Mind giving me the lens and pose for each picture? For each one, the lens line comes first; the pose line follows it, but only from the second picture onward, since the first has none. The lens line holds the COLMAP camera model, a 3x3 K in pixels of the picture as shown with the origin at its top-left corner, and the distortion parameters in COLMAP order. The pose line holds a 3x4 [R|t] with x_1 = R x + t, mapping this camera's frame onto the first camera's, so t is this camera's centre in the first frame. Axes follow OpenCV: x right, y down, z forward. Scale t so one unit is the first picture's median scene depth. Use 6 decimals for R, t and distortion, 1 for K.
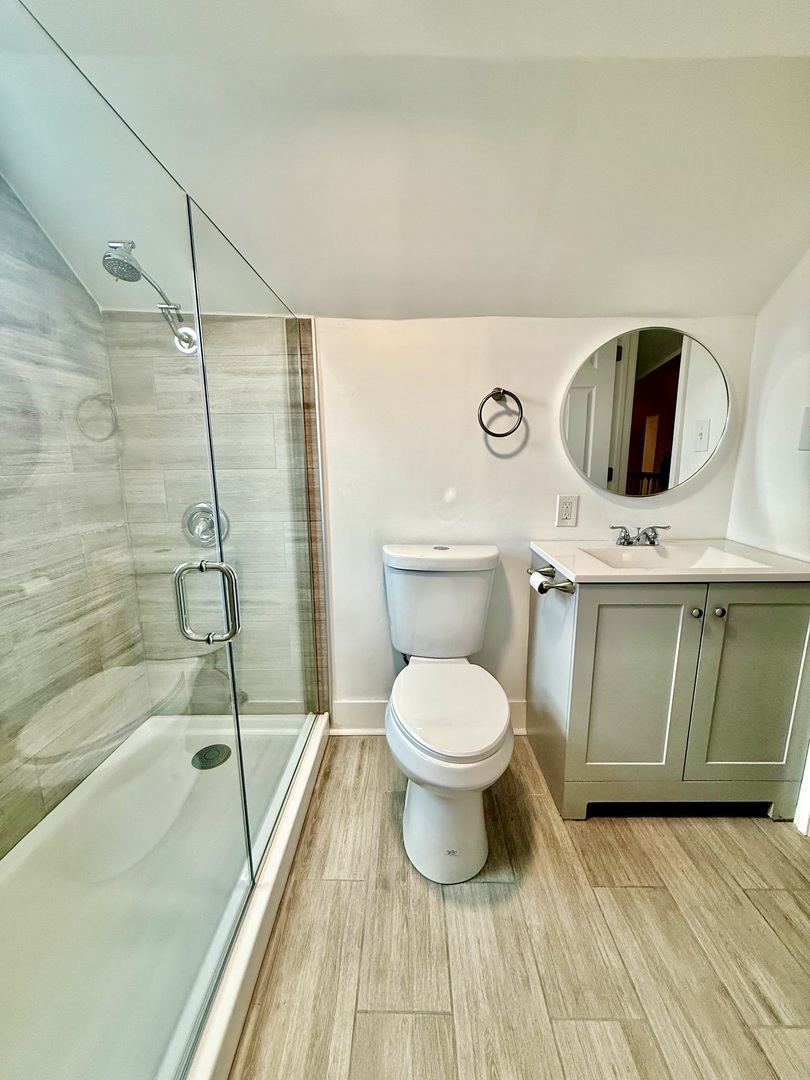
lens RADIAL K [[428.9, 0, 404.2], [0, 428.9, 537.0], [0, 0, 1]] dist [-0.000331, -0.000156]
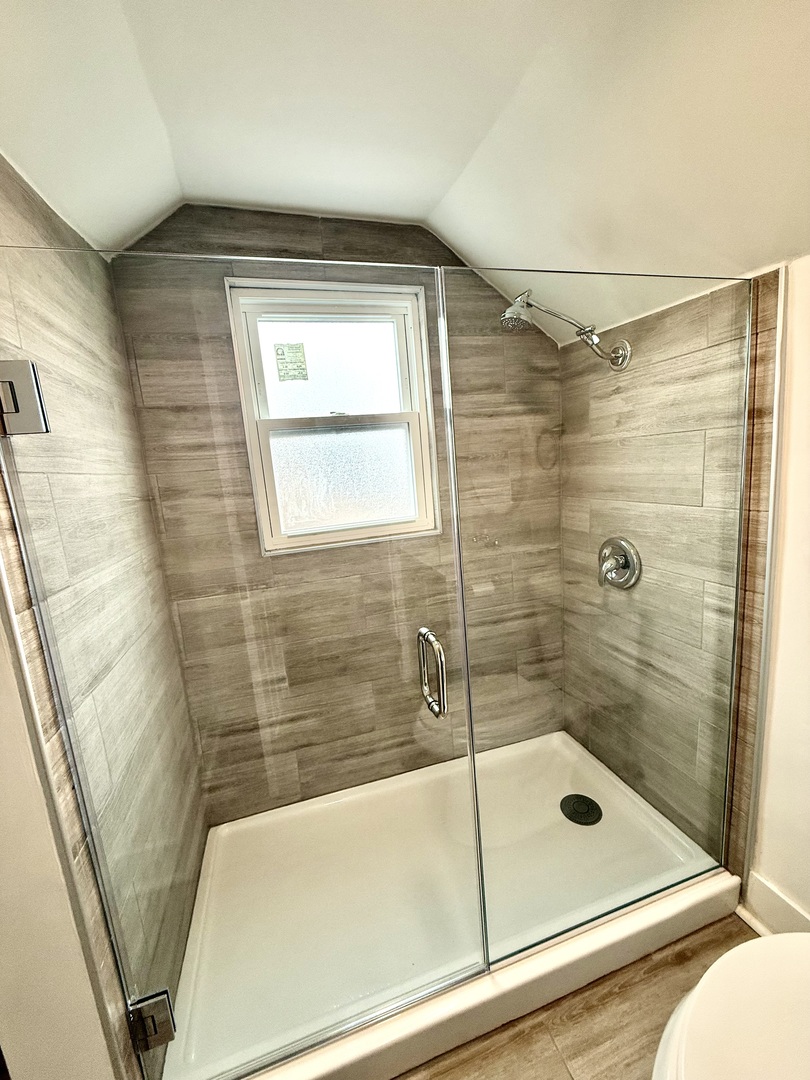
lens RADIAL K [[428.9, 0, 404.2], [0, 428.9, 537.0], [0, 0, 1]] dist [-0.000331, -0.000156]
pose [[0.309528, 0.143443, -0.940009, 0.229914], [-0.100541, 0.987952, 0.117653, -0.147862], [0.945560, 0.058092, 0.320221, 0.317056]]
